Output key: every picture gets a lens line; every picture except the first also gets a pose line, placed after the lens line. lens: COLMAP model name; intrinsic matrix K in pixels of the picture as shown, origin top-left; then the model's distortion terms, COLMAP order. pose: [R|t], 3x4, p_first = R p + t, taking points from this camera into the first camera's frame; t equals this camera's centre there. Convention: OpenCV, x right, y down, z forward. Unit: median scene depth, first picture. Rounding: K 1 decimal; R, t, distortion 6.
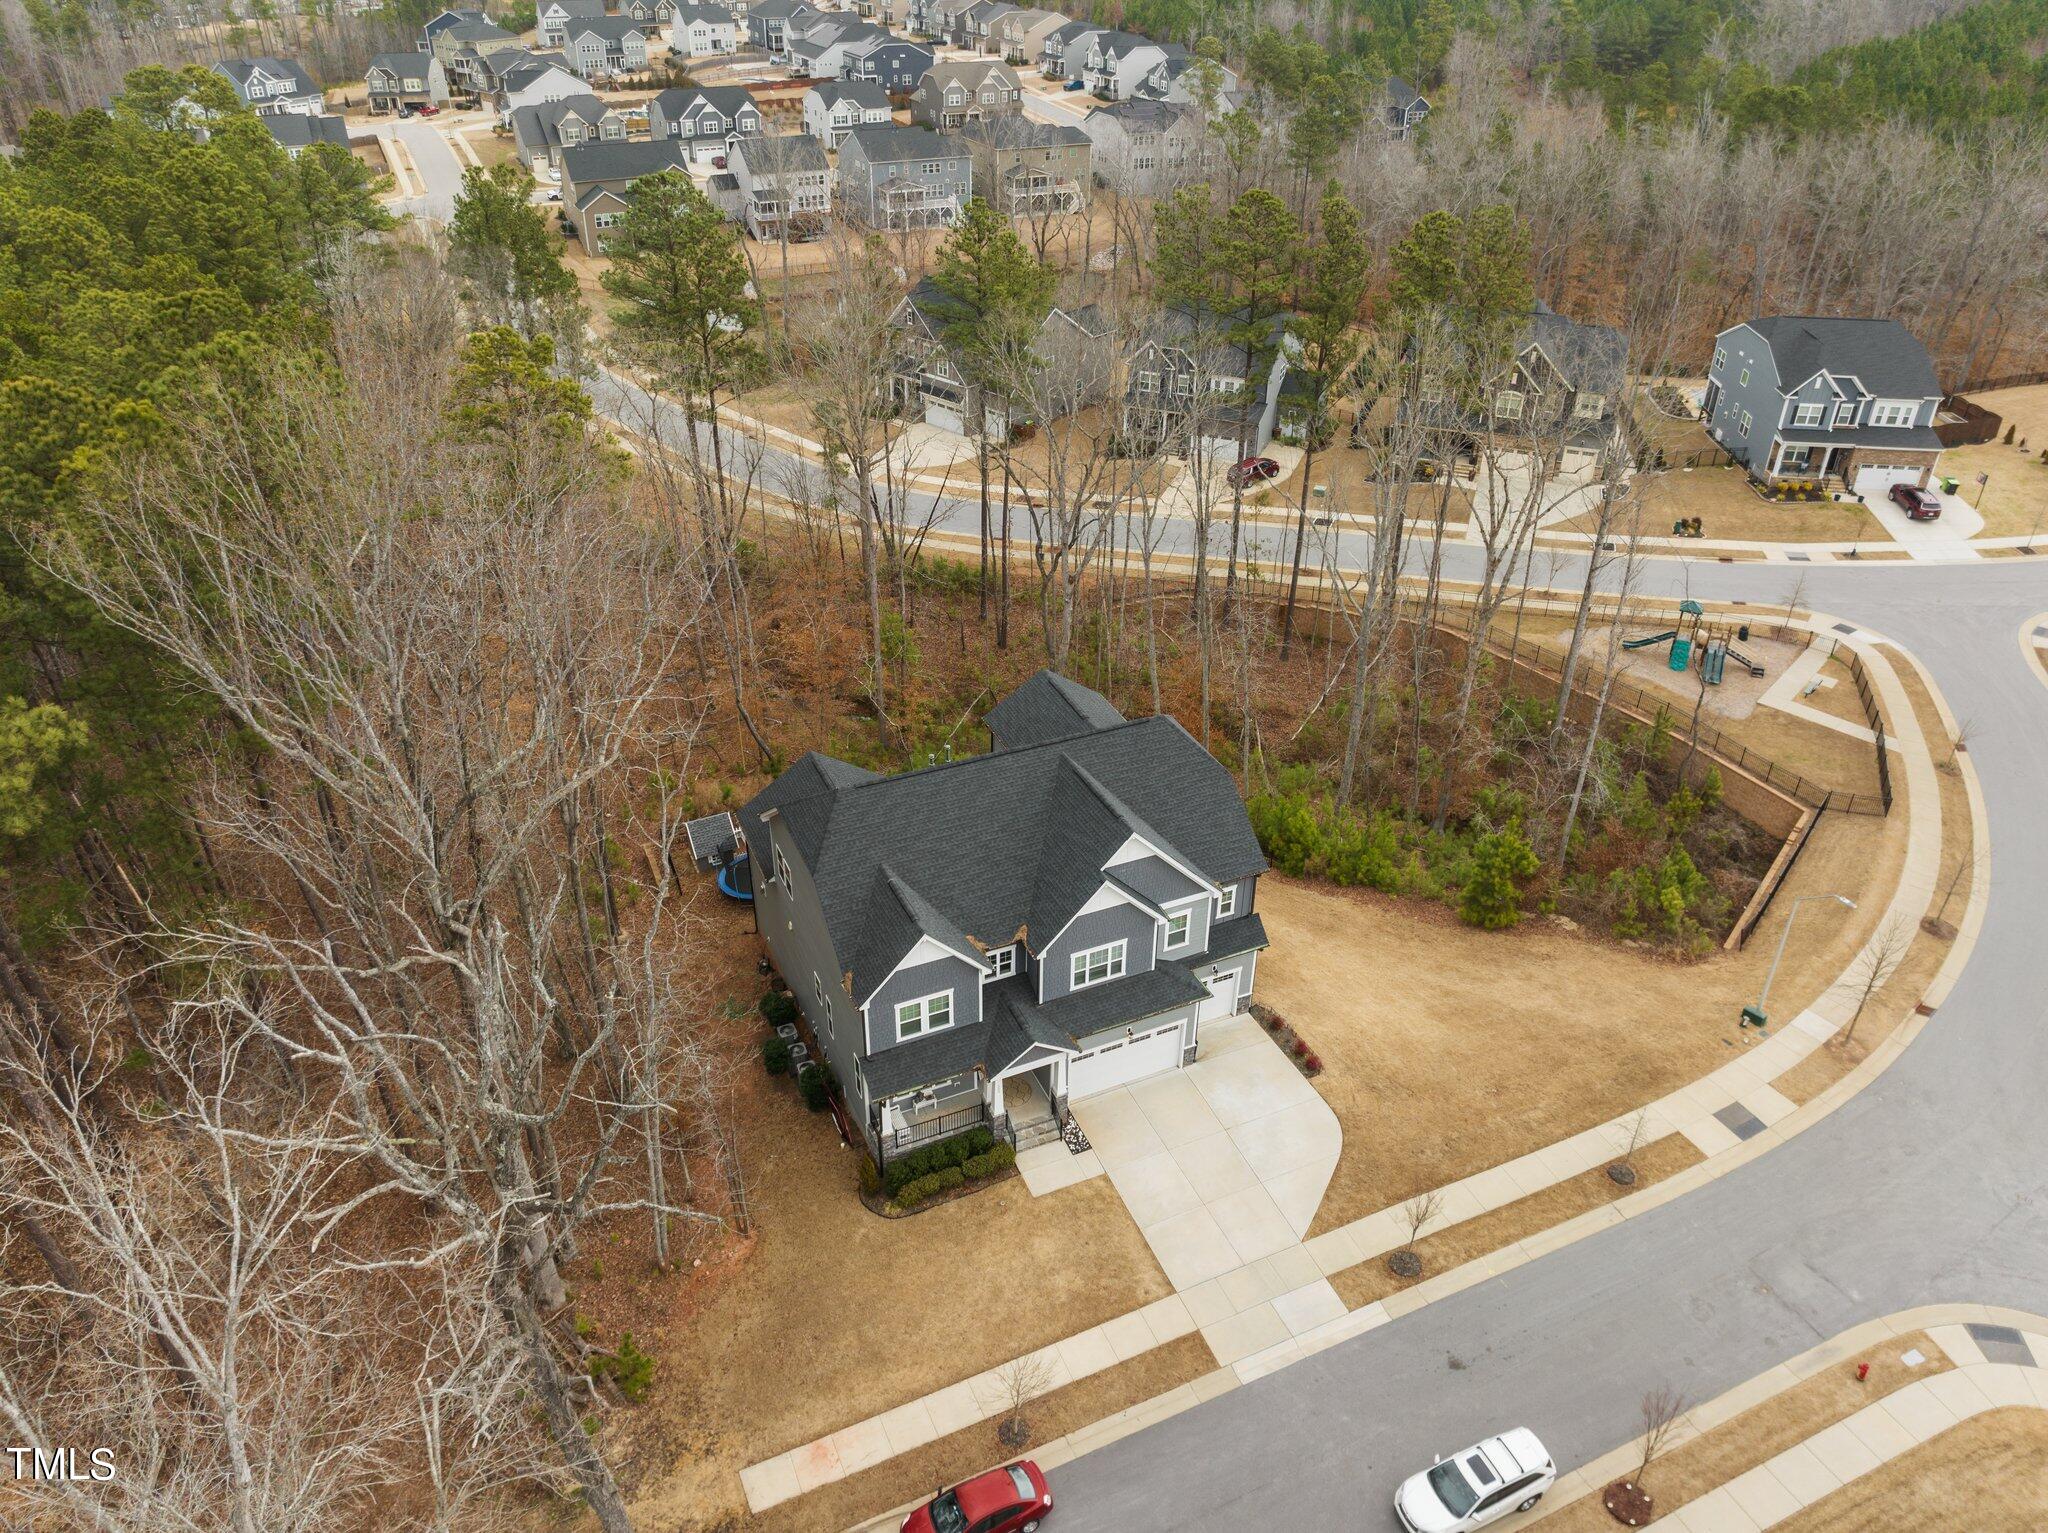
lens RADIAL K [[1423.5, 0, 1026.5], [0, 1423.5, 762.2], [0, 0, 1]] dist [0.002424, -0.000214]
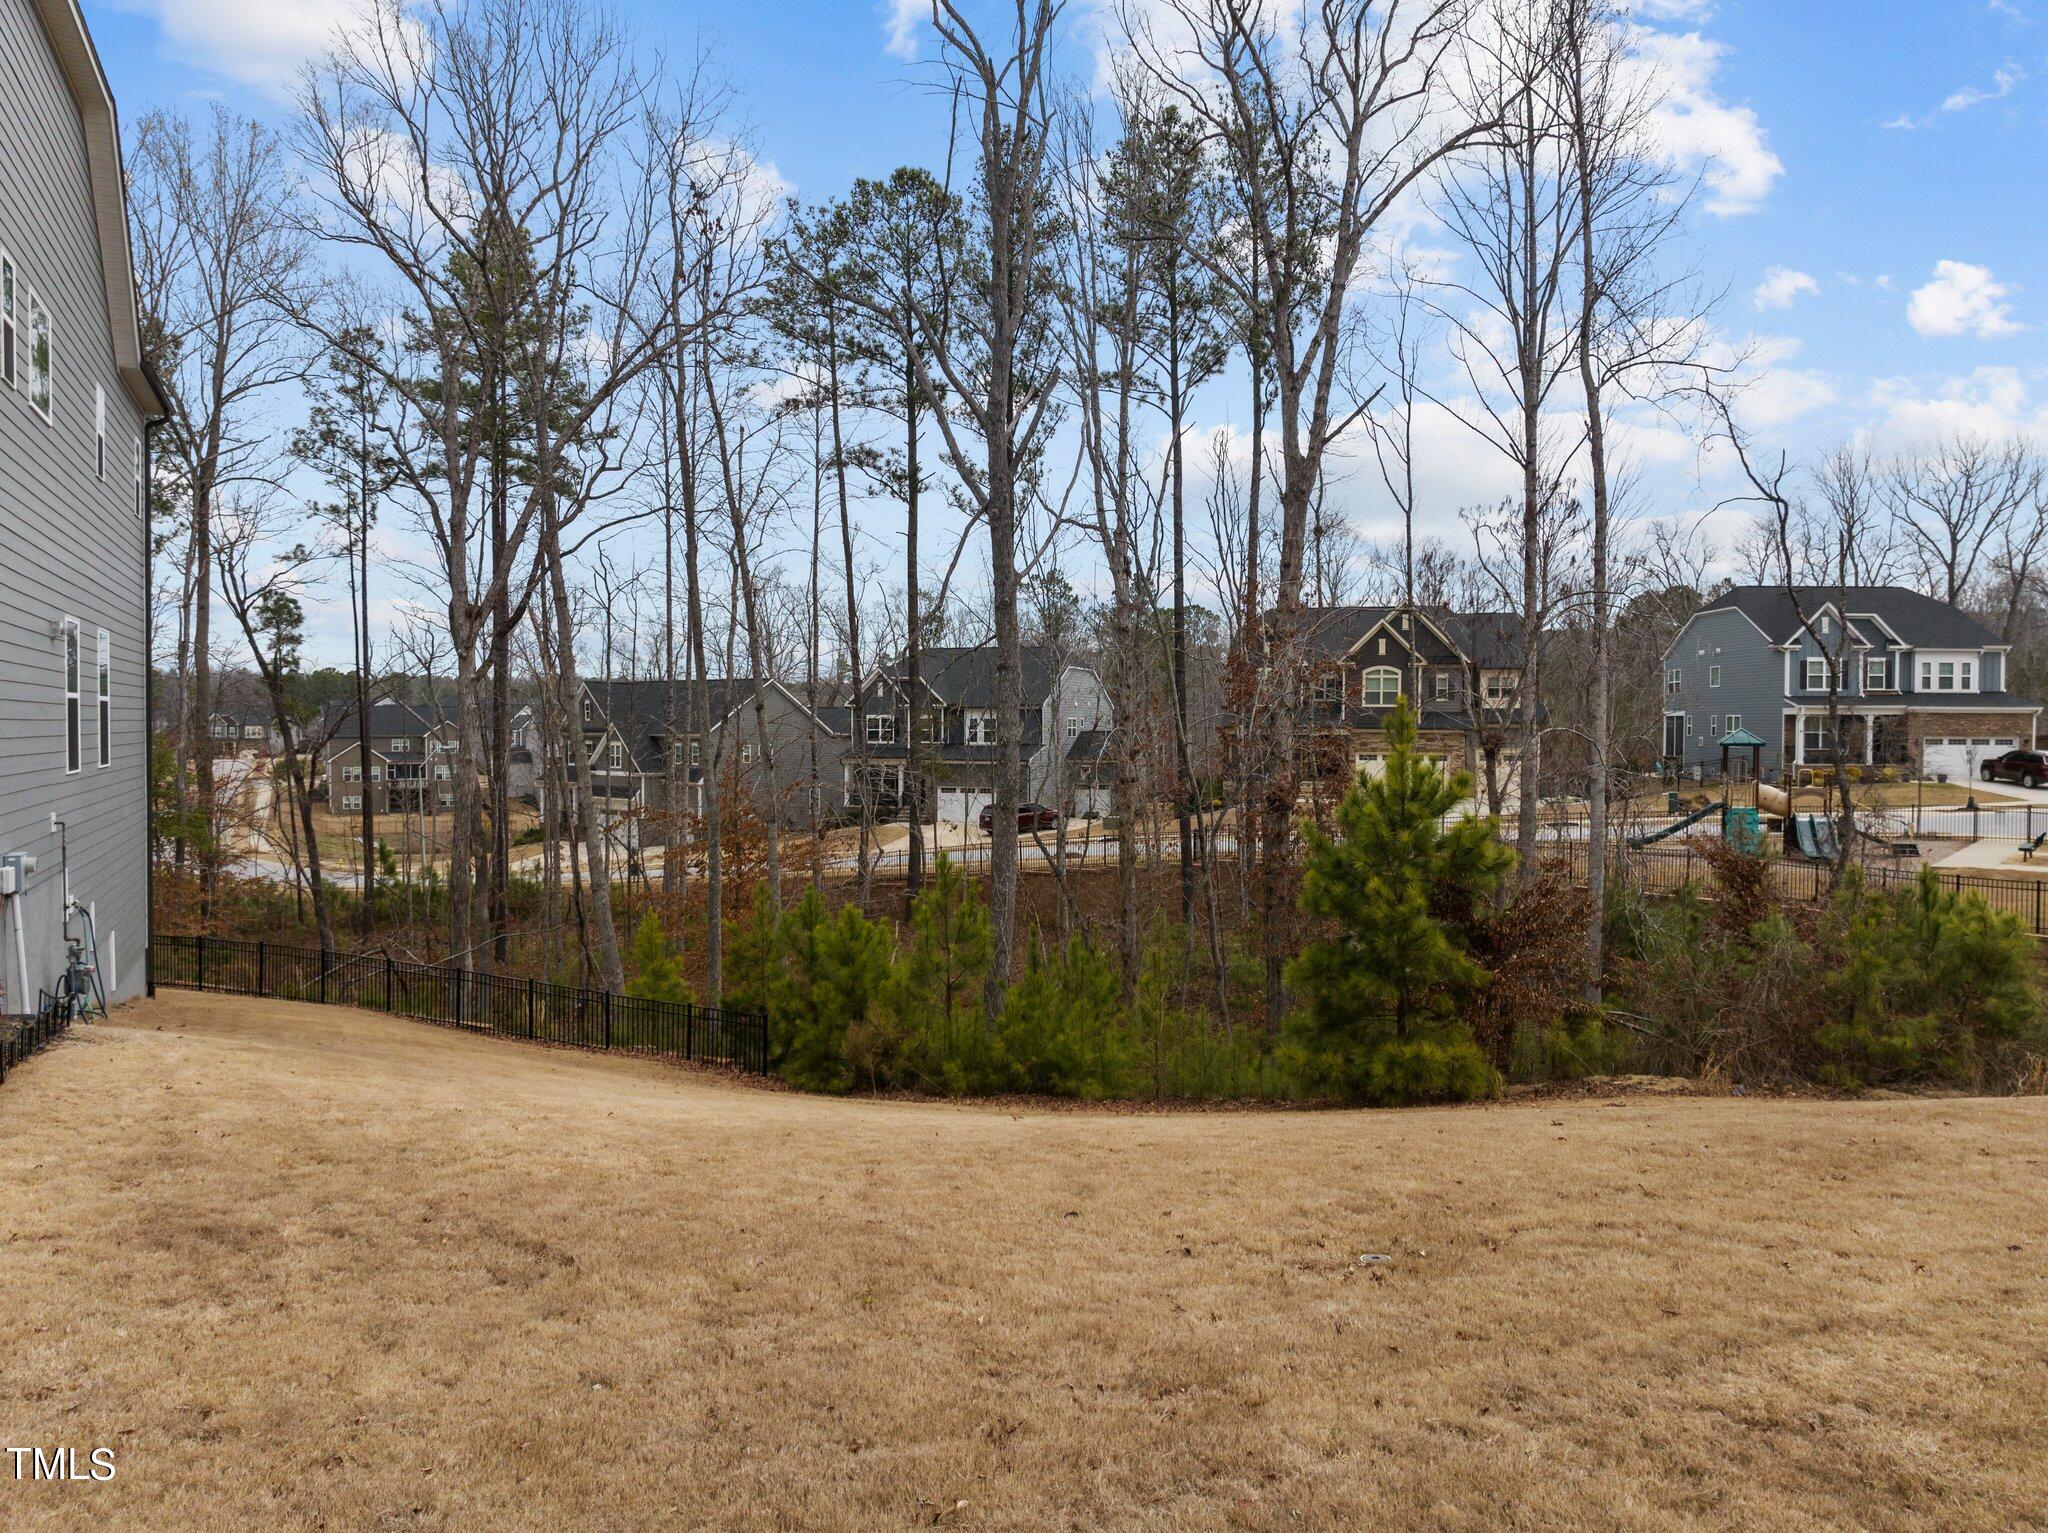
lens RADIAL K [[1454.2, 0, 1027.6], [0, 1454.2, 764.7], [0, 0, 1]] dist [-0.021454, -0.003306]
pose [[0.999078, 0.004956, 0.042636, 0.150565], [0.017066, 0.865558, -0.500517, 0.124016], [-0.039384, 0.500784, 0.864676, 0.456746]]
